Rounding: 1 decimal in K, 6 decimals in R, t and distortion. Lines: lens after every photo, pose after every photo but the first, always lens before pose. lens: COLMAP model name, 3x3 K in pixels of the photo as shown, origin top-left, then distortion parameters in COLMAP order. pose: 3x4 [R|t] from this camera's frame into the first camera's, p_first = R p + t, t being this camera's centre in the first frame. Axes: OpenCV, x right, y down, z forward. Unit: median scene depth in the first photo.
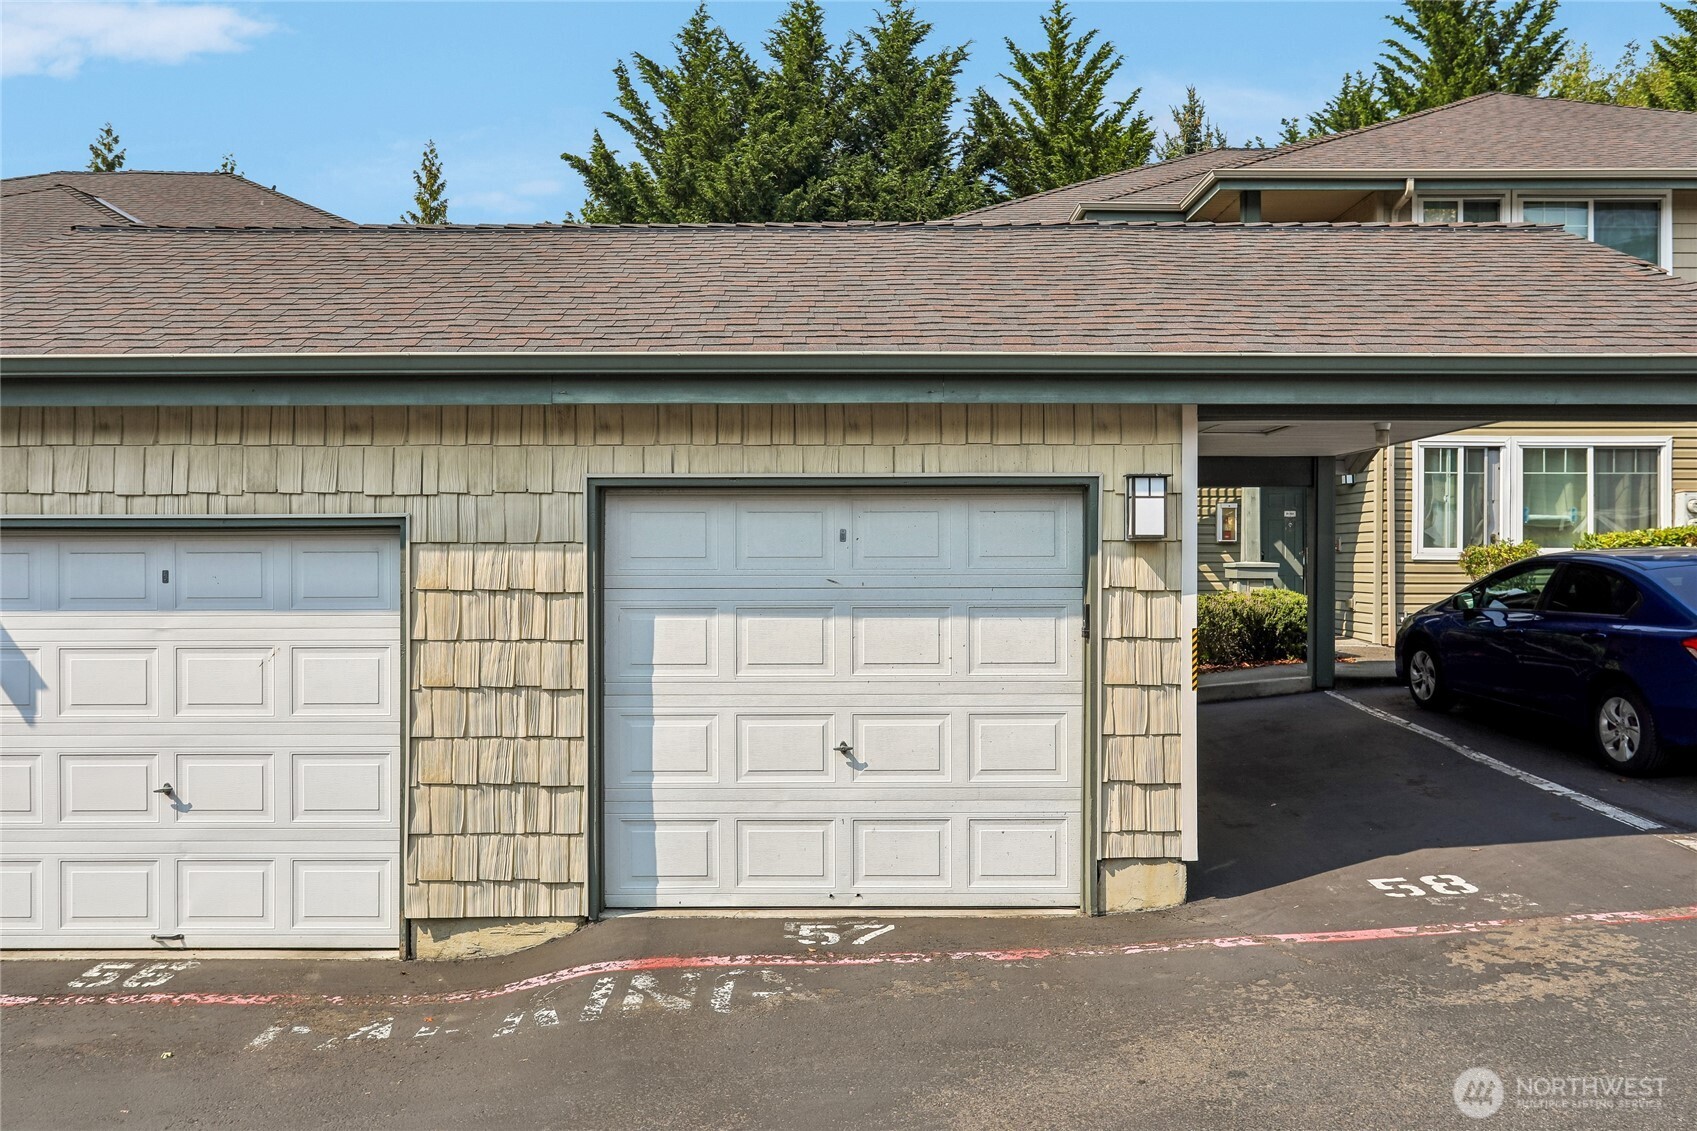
lens RADIAL K [[1347.5, 0, 850.8], [0, 1347.5, 559.5], [0, 0, 1]] dist [0.000132, -0.002060]
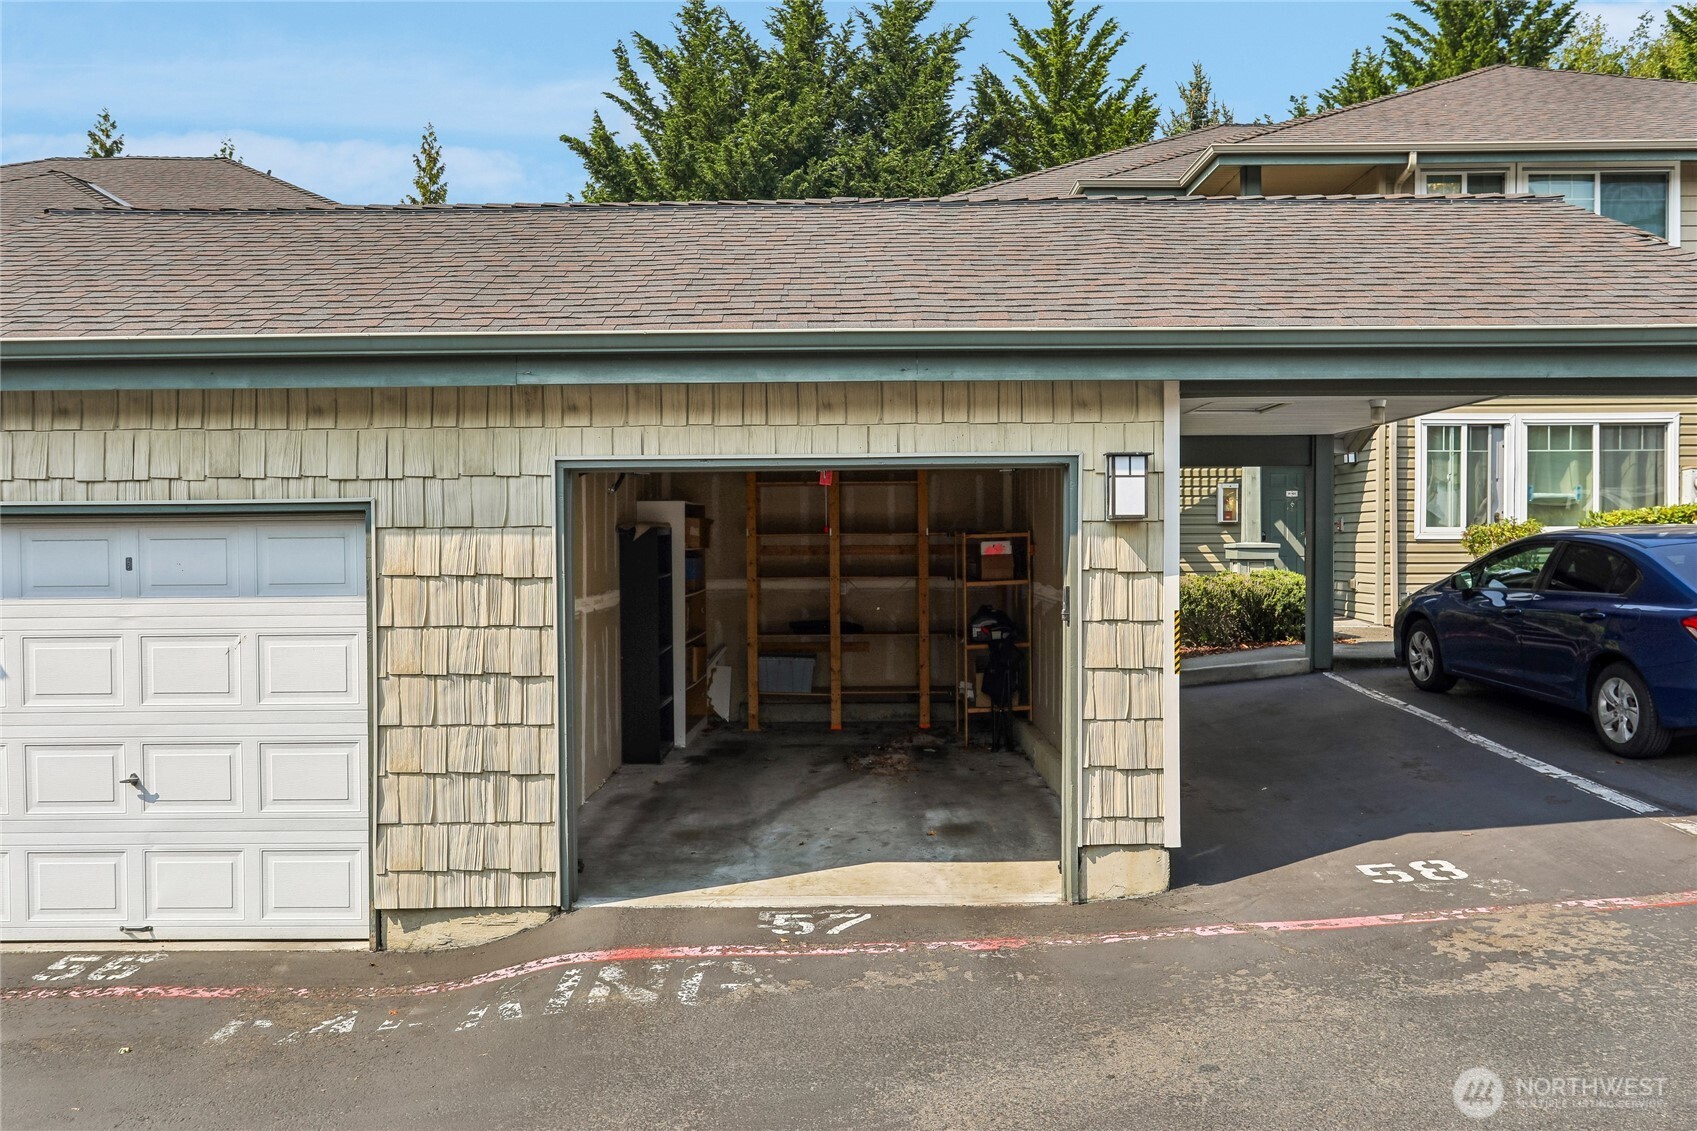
lens RADIAL K [[1347.5, 0, 852.8], [0, 1347.5, 562.2], [0, 0, 1]] dist [0.000132, -0.002060]
pose [[0.999954, -0.006103, -0.007366, 0.026818], [0.006207, 0.999881, 0.014143, 0.000959], [0.007279, -0.014188, 0.999873, 0.020842]]
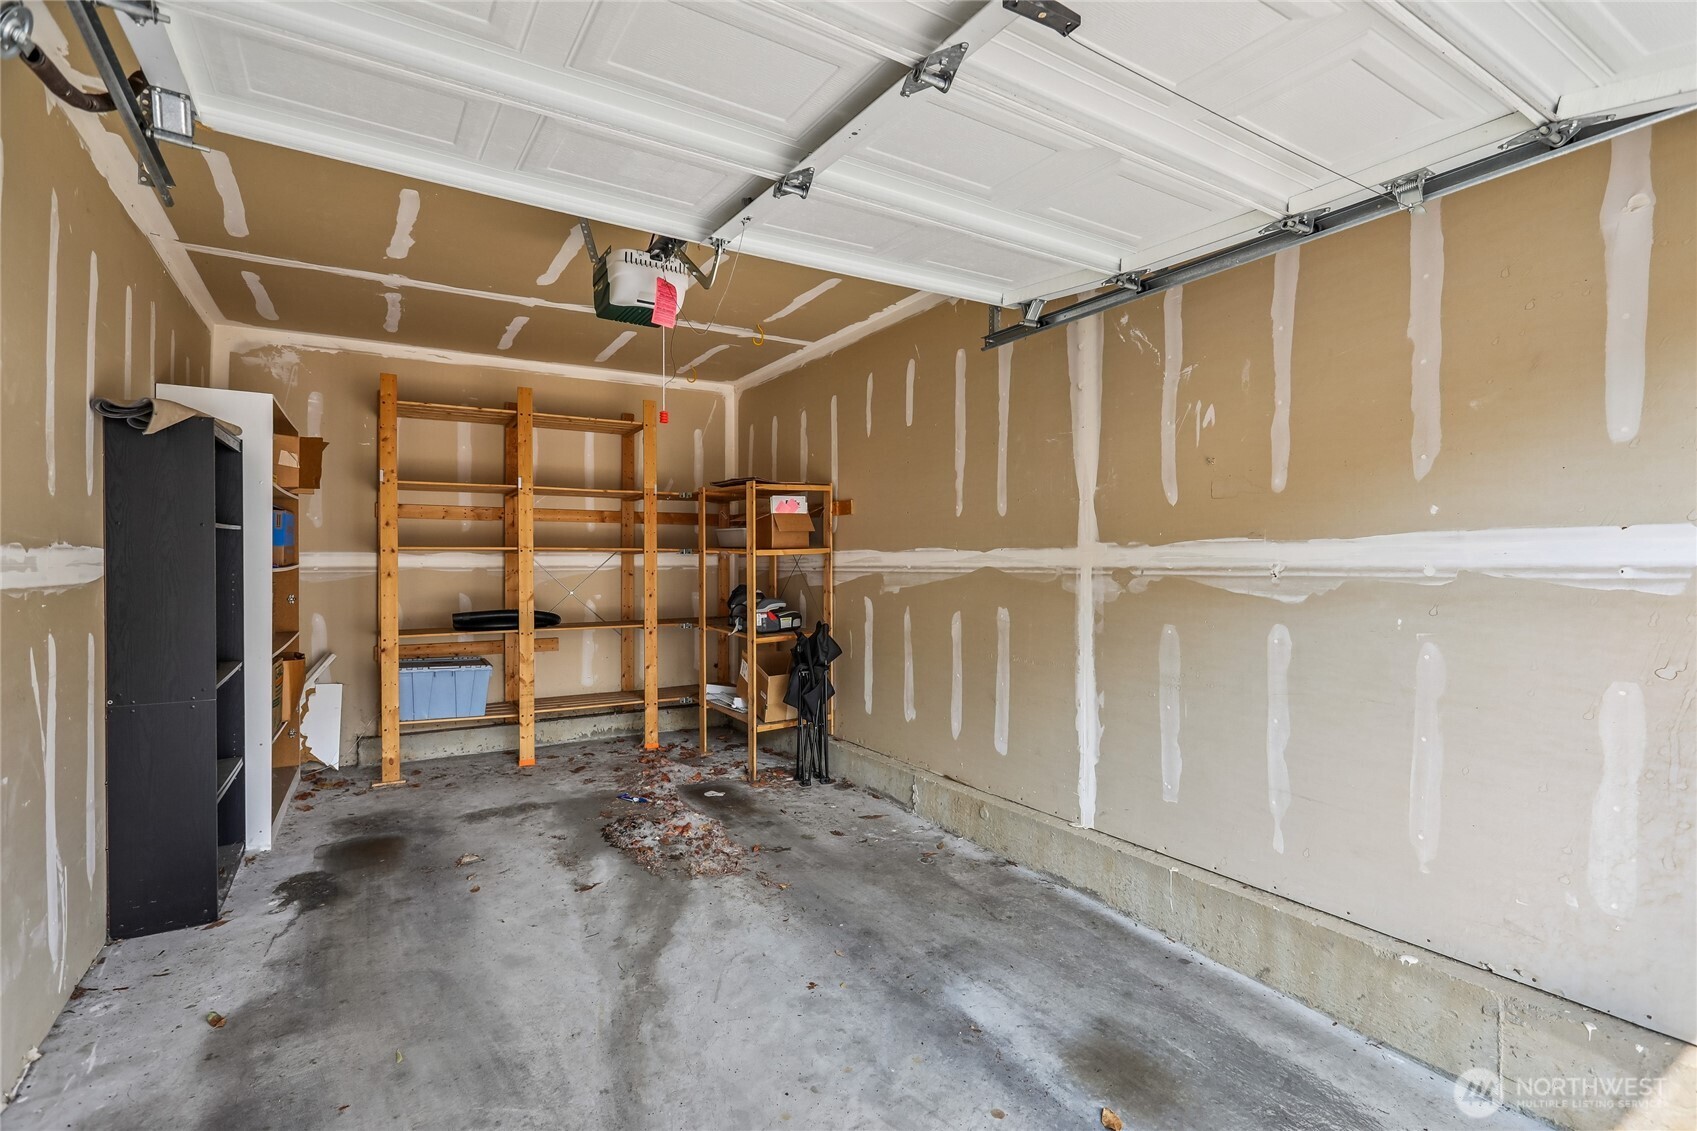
lens RADIAL K [[805.6, 0, 862.2], [0, 805.6, 566.6], [0, 0, 1]] dist [-0.007800, 0.003362]
pose [[0.851503, -0.003421, 0.524338, -0.071214], [0.000915, 0.999987, 0.005038, 0.036236], [-0.524349, -0.003810, 0.851495, 0.612320]]
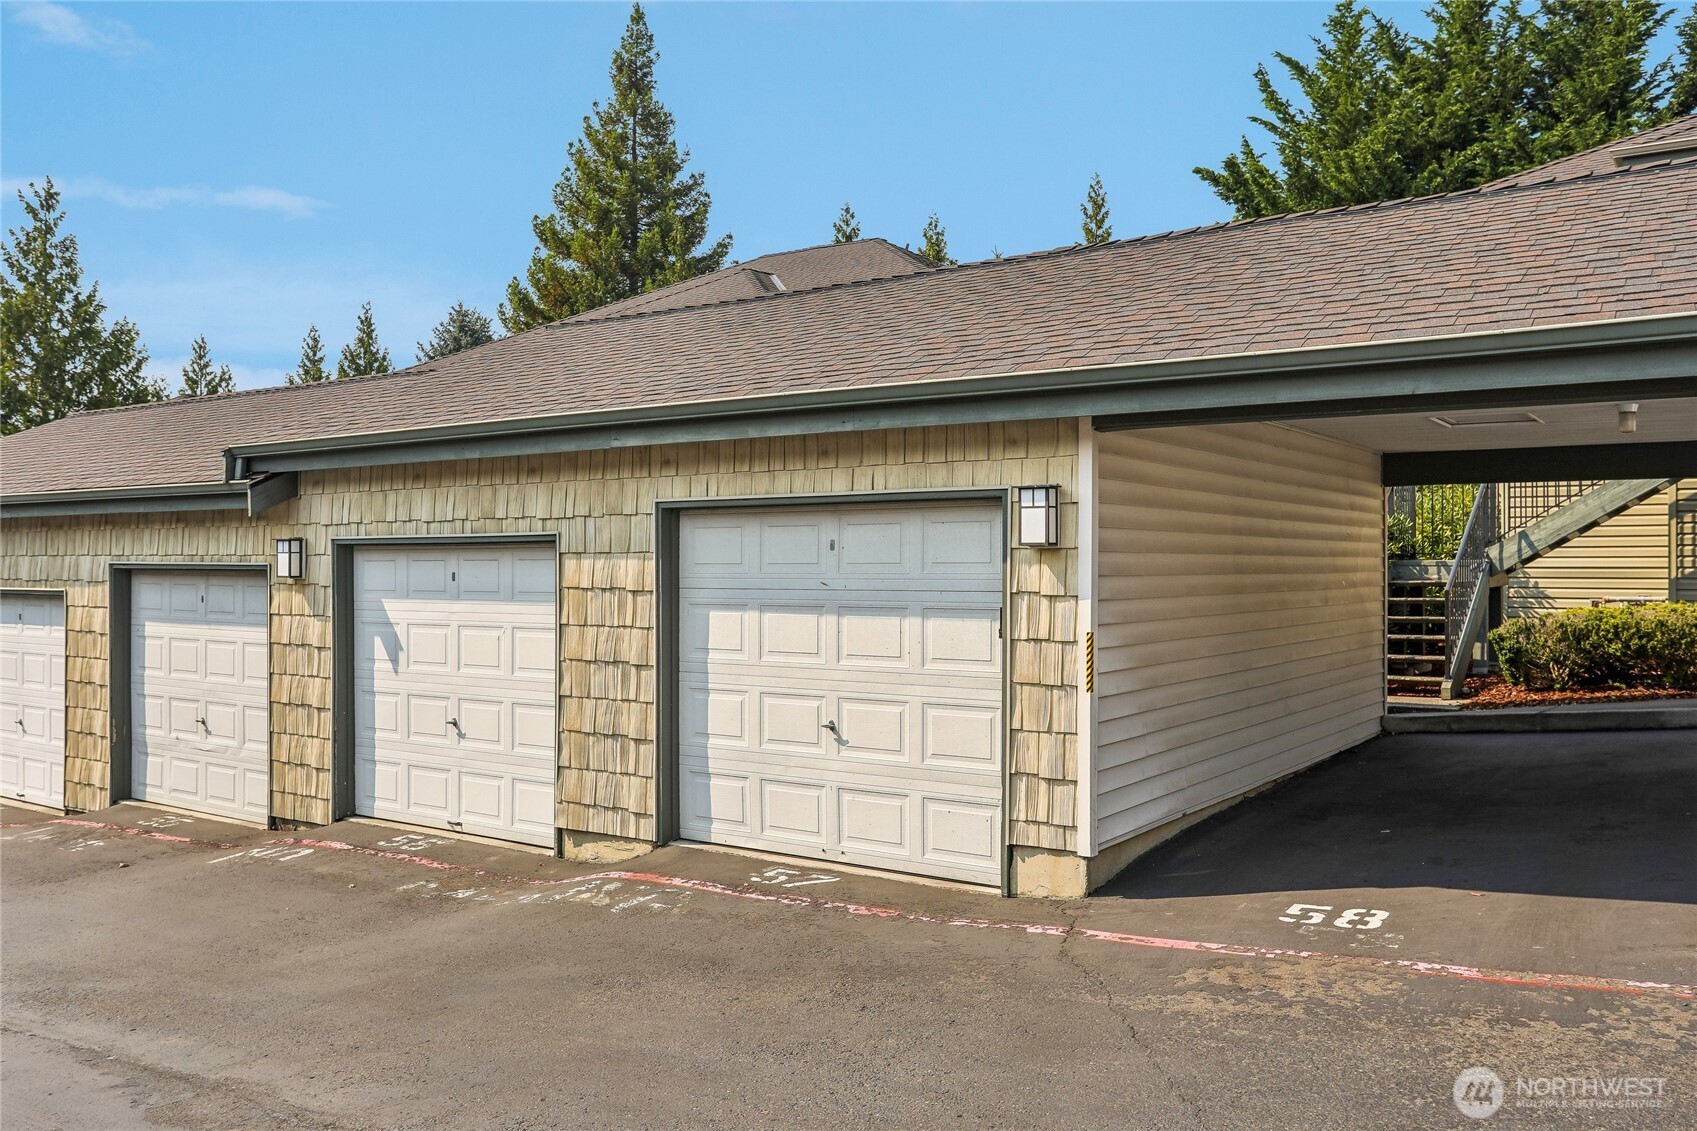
lens RADIAL K [[1347.5, 0, 859.0], [0, 1347.5, 557.3], [0, 0, 1]] dist [0.000132, -0.002060]
pose [[0.823096, -0.002398, -0.567897, 0.683821], [0.000184, 0.999992, -0.003956, -0.002491], [0.567902, 0.003151, 0.823090, 0.045141]]
